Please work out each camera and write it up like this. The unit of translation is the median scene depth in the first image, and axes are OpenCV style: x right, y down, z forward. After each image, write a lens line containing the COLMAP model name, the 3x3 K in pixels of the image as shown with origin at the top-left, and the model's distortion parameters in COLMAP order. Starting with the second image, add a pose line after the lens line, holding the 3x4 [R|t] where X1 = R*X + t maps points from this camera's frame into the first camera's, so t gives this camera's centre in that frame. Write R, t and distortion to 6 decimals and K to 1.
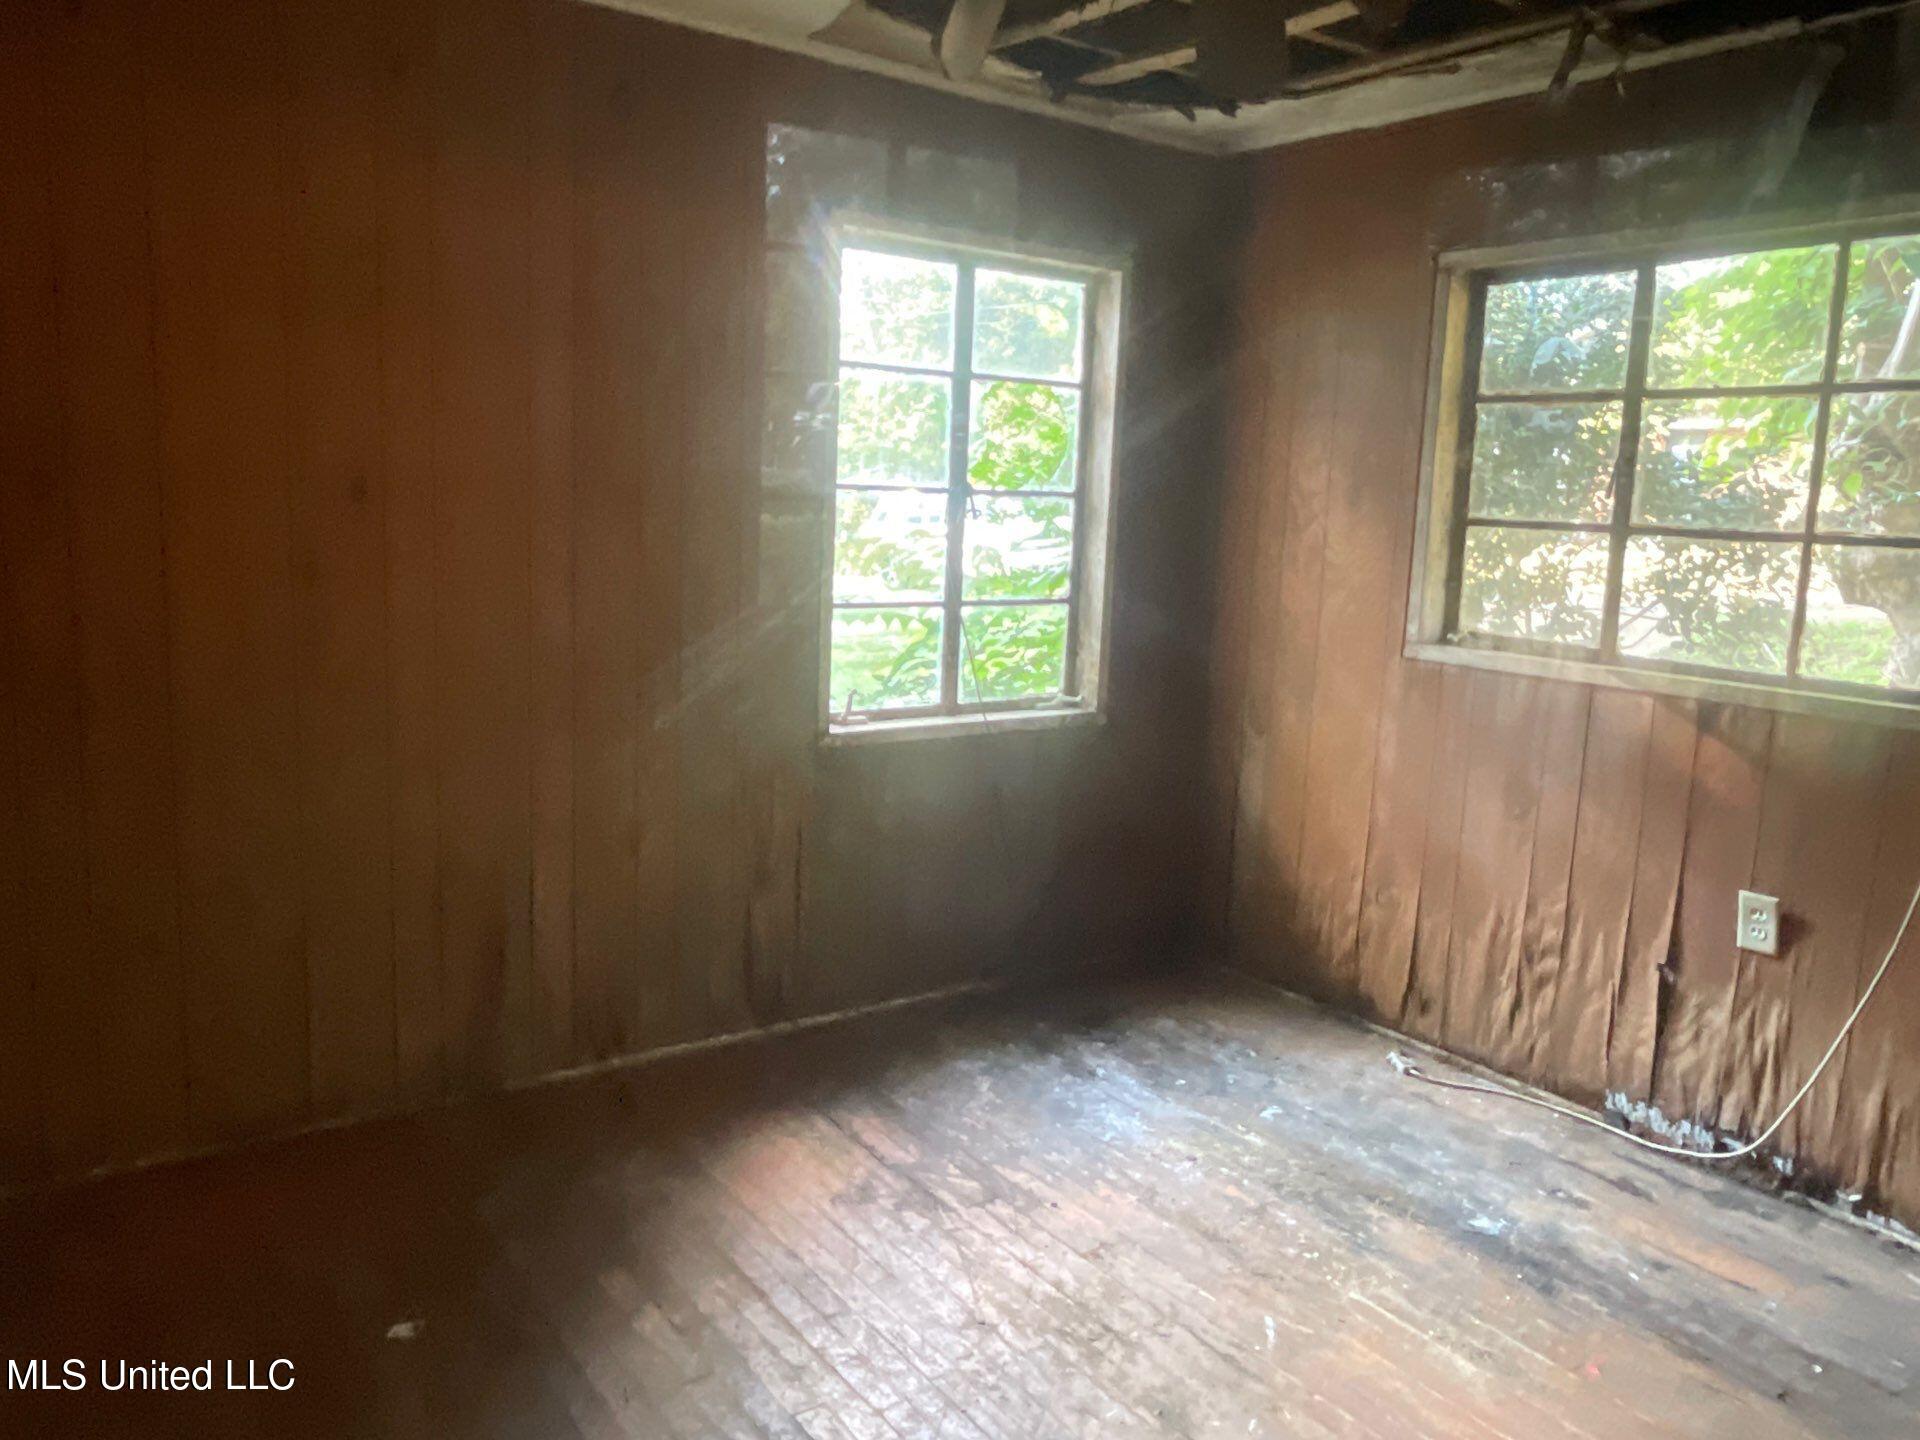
lens RADIAL K [[1388.3, 0, 967.4], [0, 1388.3, 705.6], [0, 0, 1]] dist [-0.004334, -0.004042]
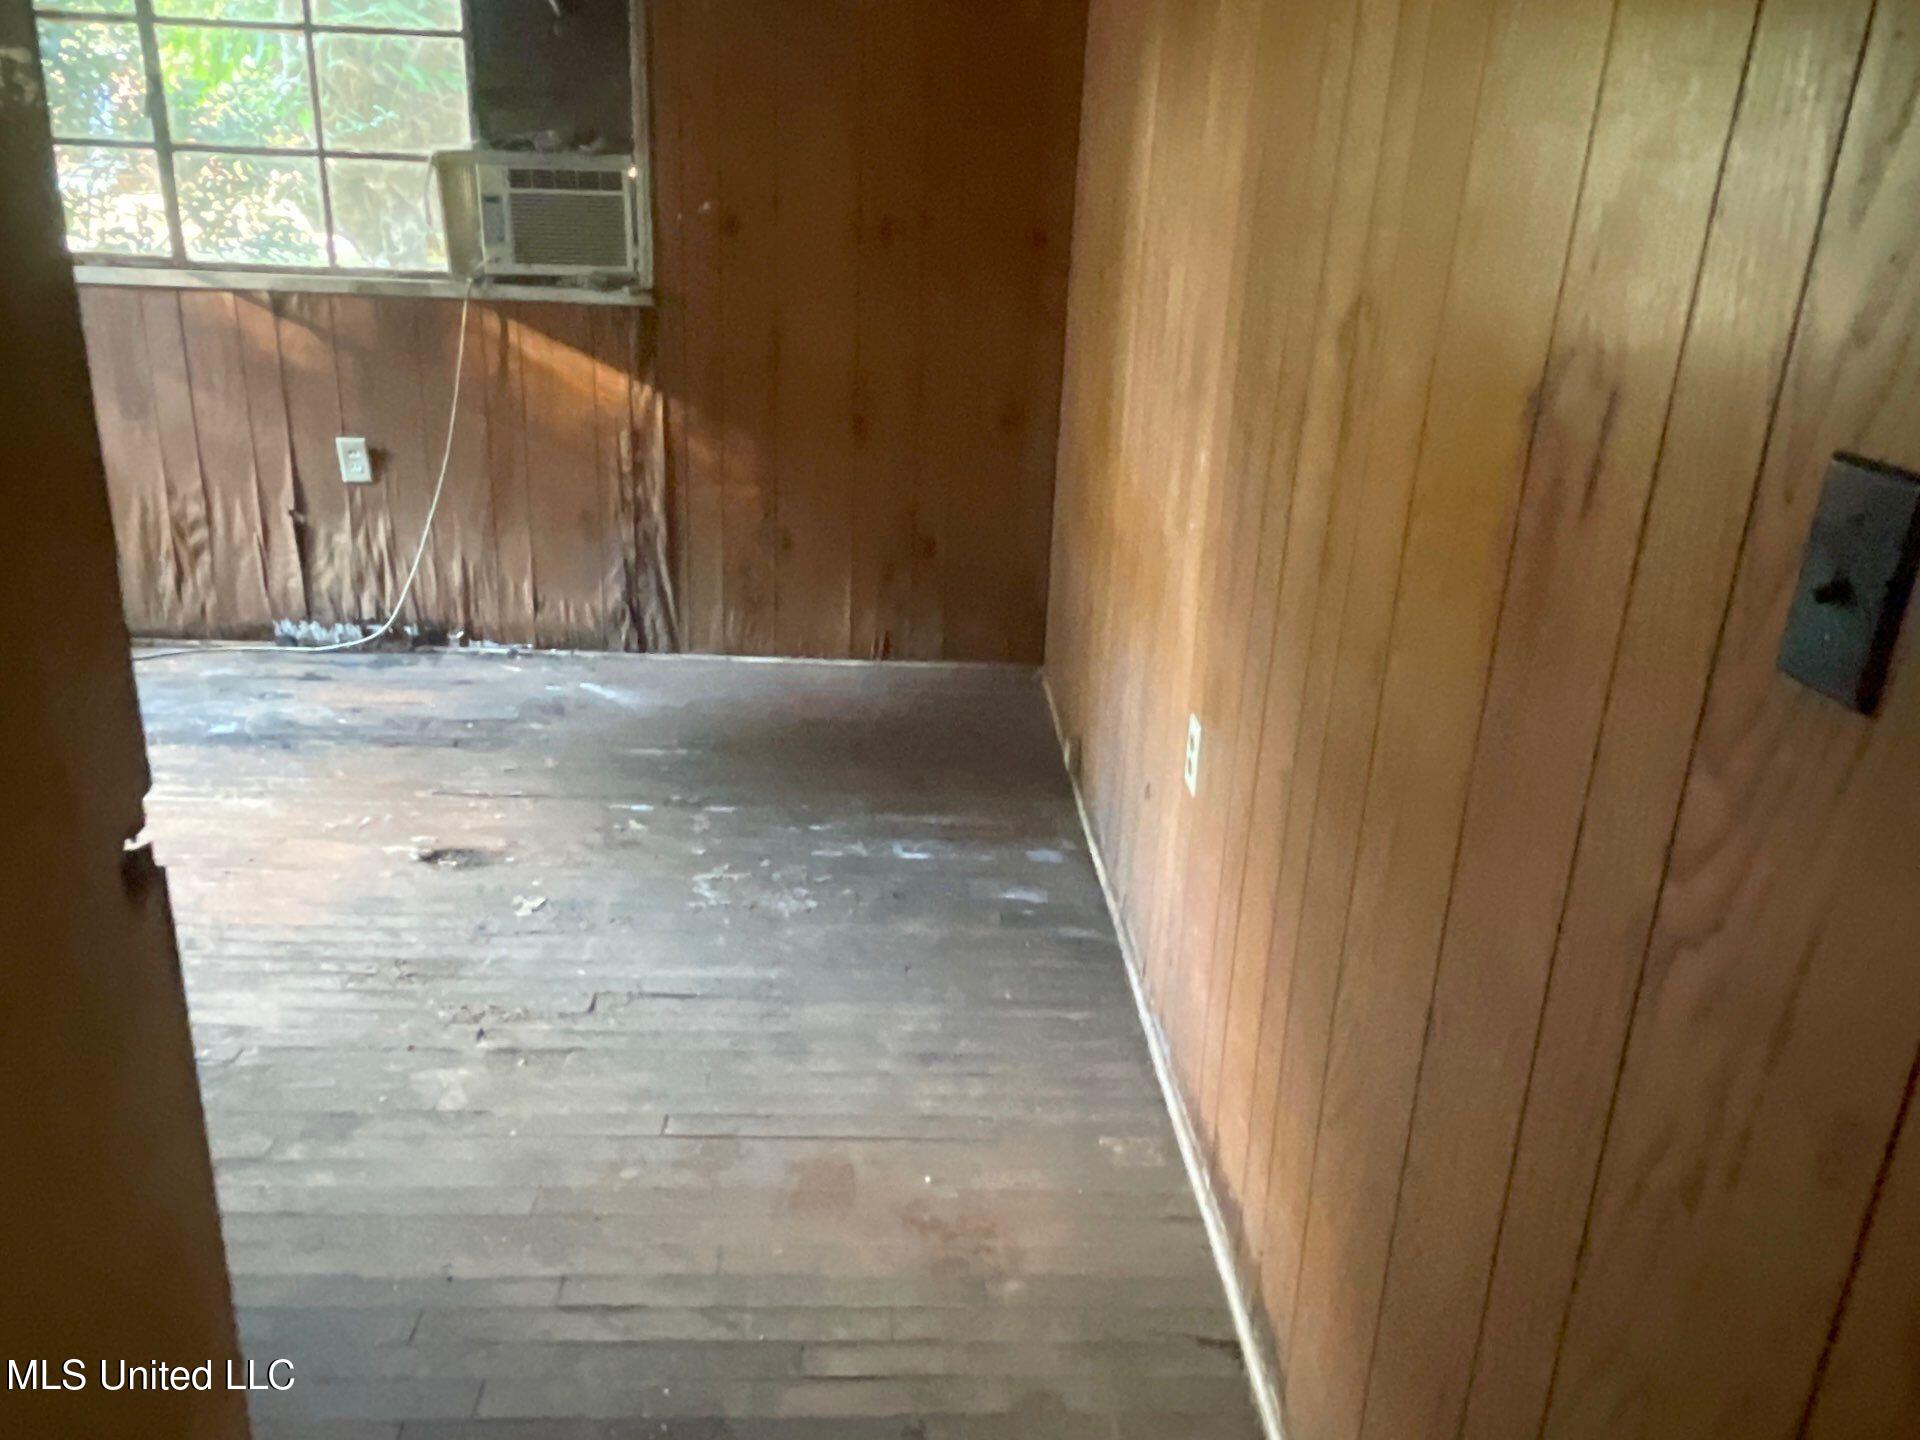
lens RADIAL K [[1388.3, 0, 967.4], [0, 1388.3, 705.6], [0, 0, 1]] dist [-0.004334, -0.004042]
pose [[0.535107, -0.297630, 0.790618, -0.235543], [0.104202, 0.951989, 0.287853, 0.057819], [-0.838333, -0.071648, 0.540430, -0.229402]]
